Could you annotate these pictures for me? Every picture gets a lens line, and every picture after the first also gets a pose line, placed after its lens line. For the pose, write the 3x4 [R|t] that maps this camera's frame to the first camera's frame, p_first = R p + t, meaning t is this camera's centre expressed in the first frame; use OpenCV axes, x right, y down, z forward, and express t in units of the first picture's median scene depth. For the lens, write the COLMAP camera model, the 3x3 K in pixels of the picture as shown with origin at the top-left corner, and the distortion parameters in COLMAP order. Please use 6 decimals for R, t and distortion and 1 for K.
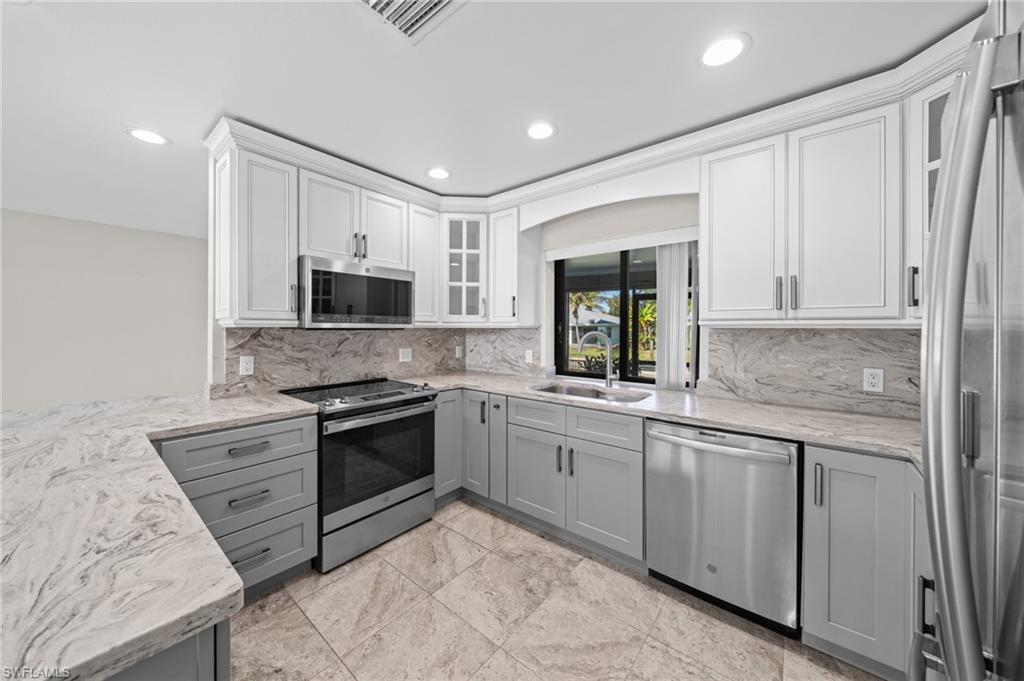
lens RADIAL K [[358.8, 0, 509.3], [0, 358.8, 329.7], [0, 0, 1]] dist [-0.000216, 0.000009]
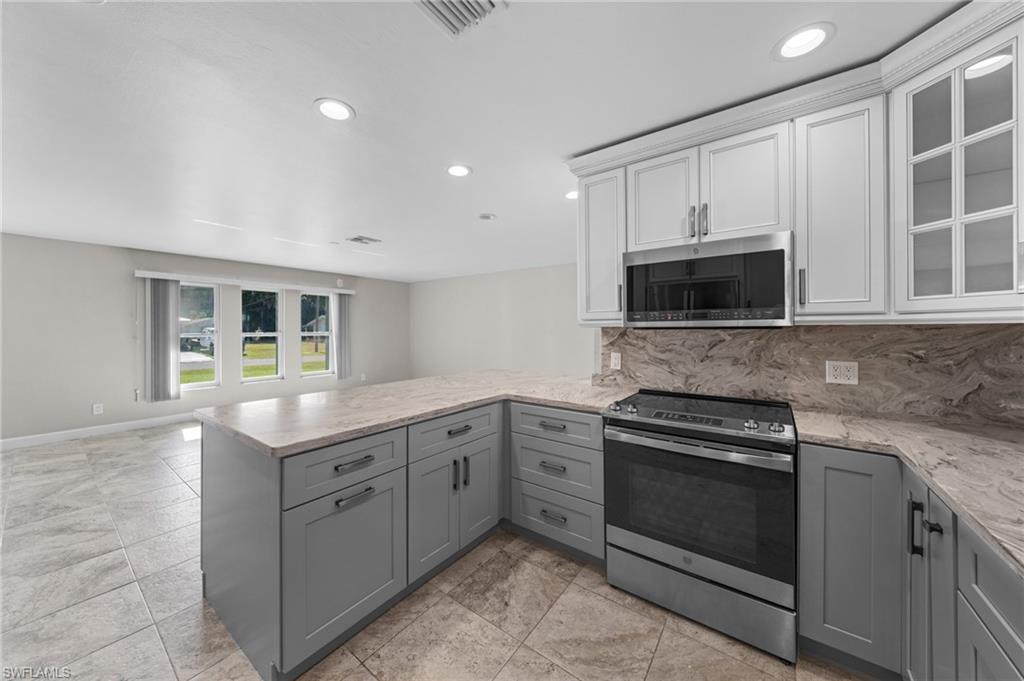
lens RADIAL K [[358.0, 0, 496.3], [0, 358.0, 327.8], [0, 0, 1]] dist [0.000127, -0.000016]
pose [[0.028176, -0.006174, -0.999584, 0.345215], [0.001397, 0.999980, -0.006137, 0.001782], [0.999602, -0.001224, 0.028184, 0.537684]]
